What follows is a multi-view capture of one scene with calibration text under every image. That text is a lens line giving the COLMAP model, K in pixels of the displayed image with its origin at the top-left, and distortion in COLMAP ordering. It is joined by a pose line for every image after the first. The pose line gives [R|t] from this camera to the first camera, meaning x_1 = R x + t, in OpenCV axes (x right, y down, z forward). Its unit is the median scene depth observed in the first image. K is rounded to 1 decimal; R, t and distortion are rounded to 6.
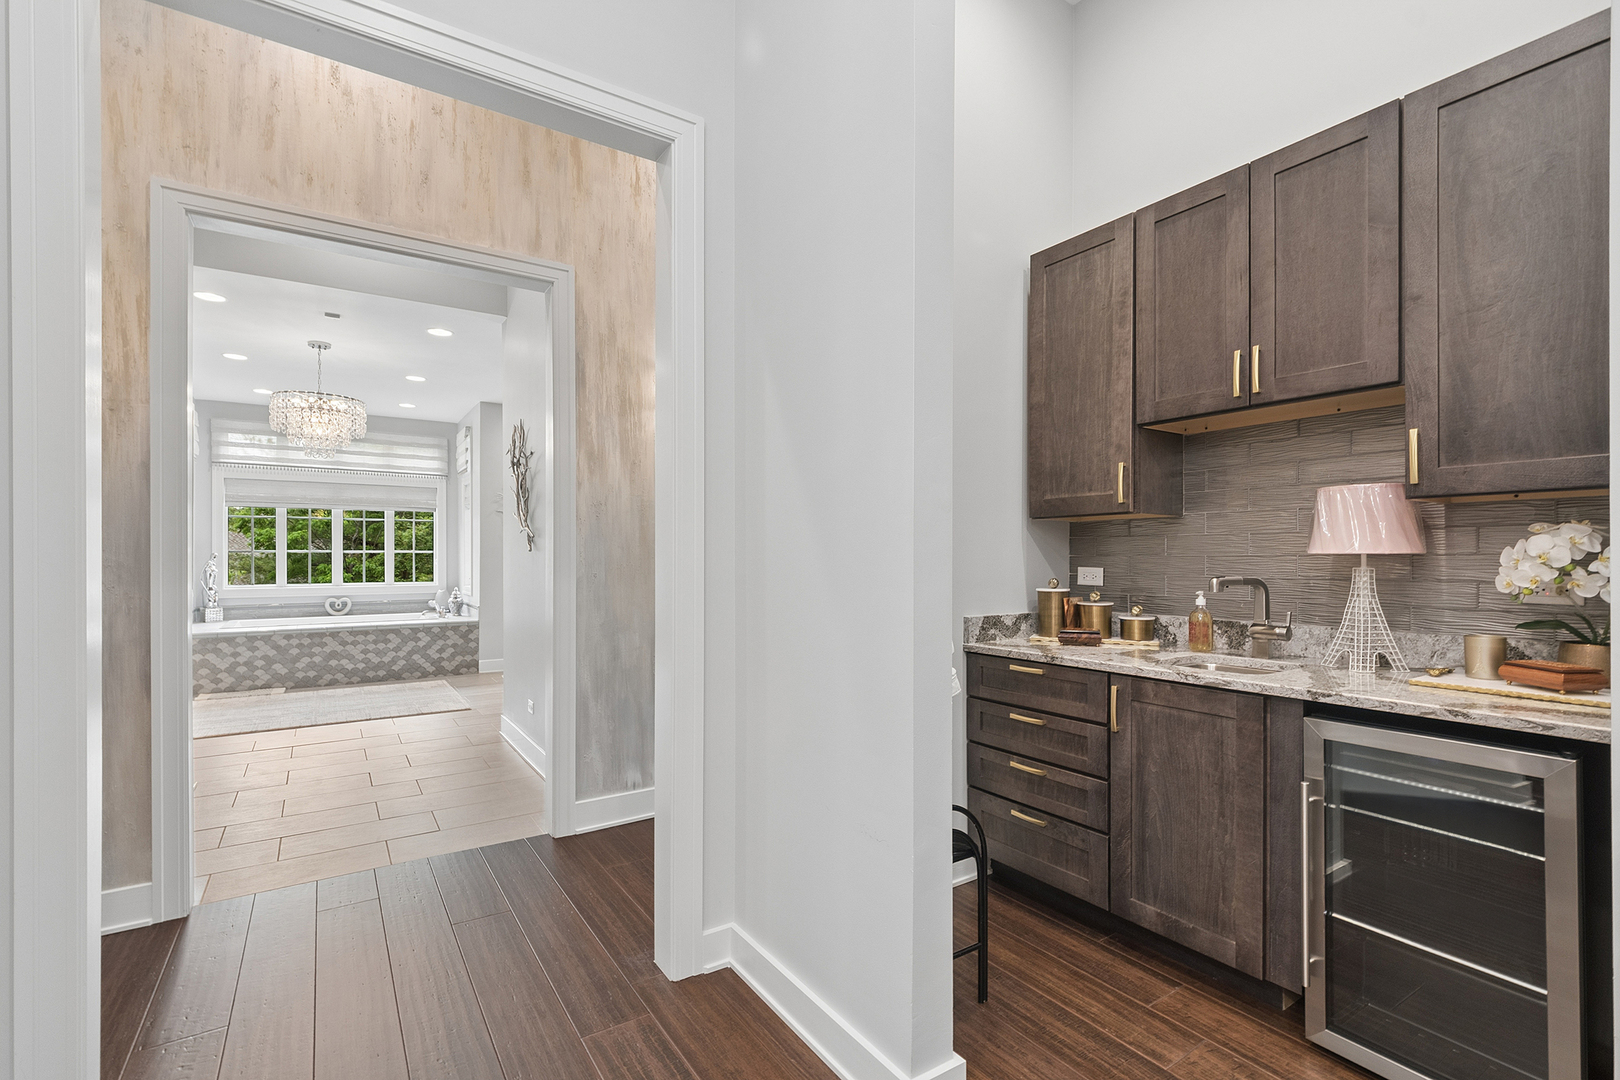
lens RADIAL K [[725.2, 0, 804.1], [0, 725.2, 552.0], [0, 0, 1]] dist [0.002991, -0.000884]
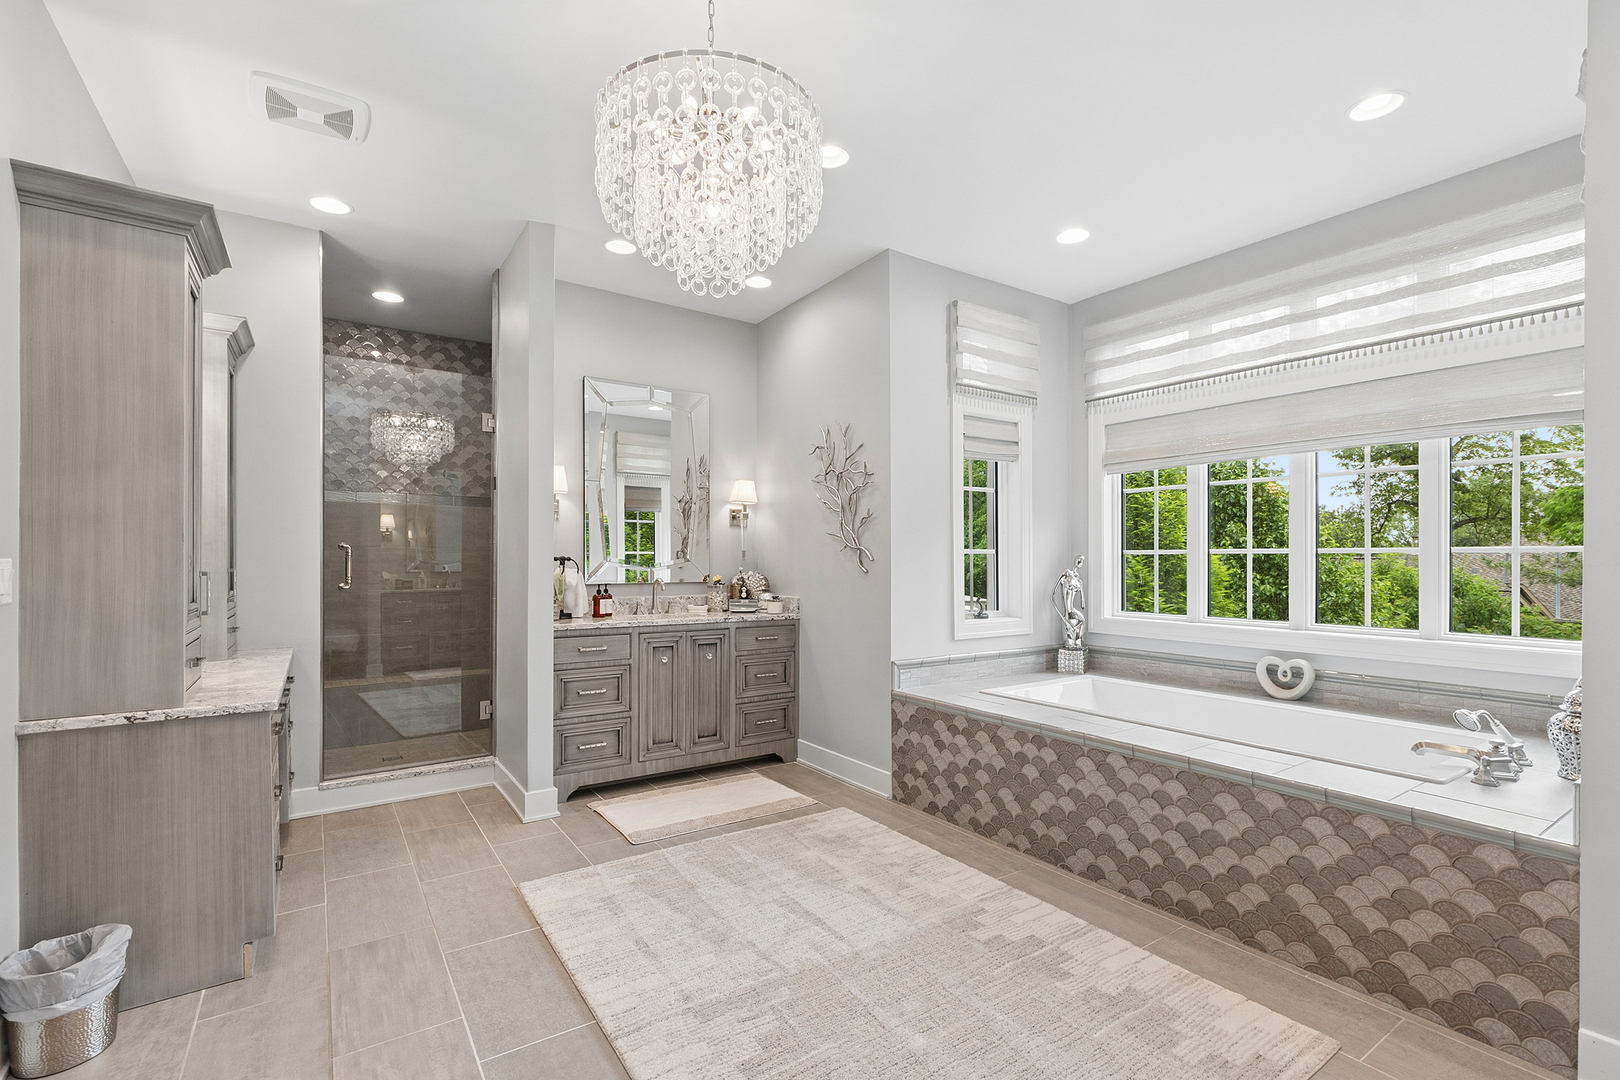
lens RADIAL K [[725.2, 0, 810.8], [0, 725.2, 557.5], [0, 0, 1]] dist [0.002991, -0.000884]
pose [[0.013281, -0.002047, -0.999910, -0.230480], [0.001606, 0.999997, -0.002026, 0.004374], [0.999911, -0.001579, 0.013284, 0.778314]]
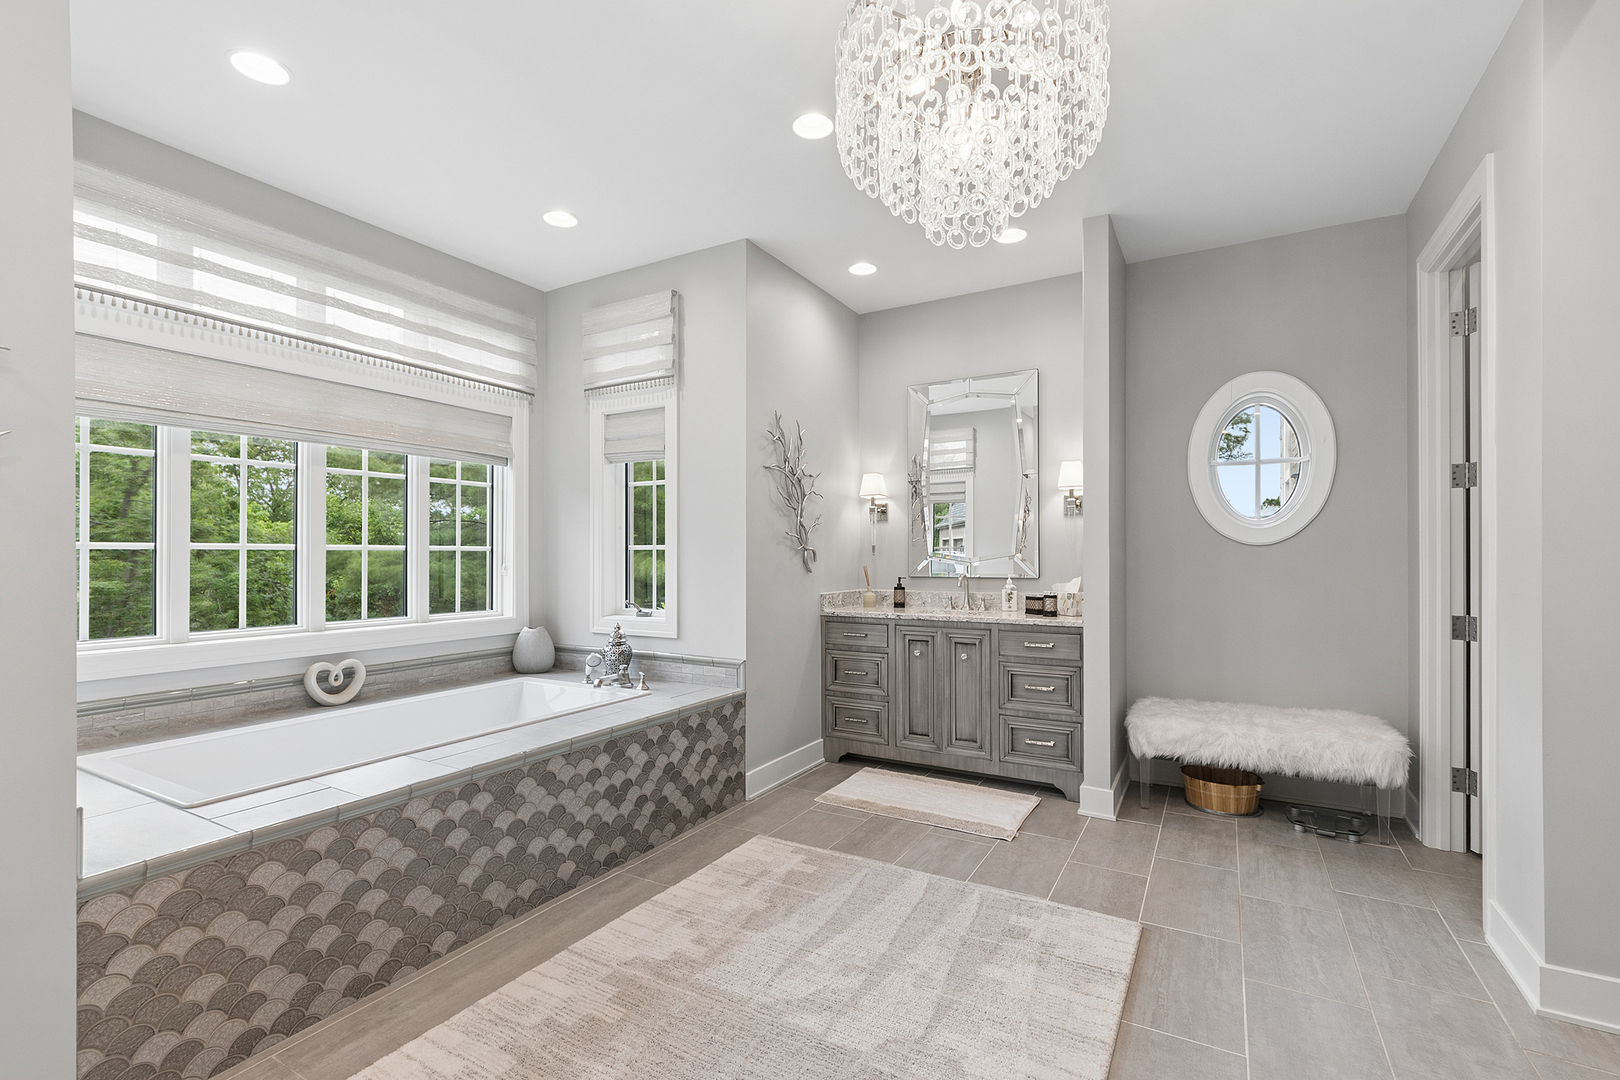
lens RADIAL K [[725.2, 0, 820.4], [0, 725.2, 544.2], [0, 0, 1]] dist [0.002991, -0.000884]
pose [[0.892659, 0.003013, 0.450722, -0.638288], [0.000492, 0.999971, -0.007659, 0.001568], [-0.450732, 0.007059, 0.892631, 0.560991]]
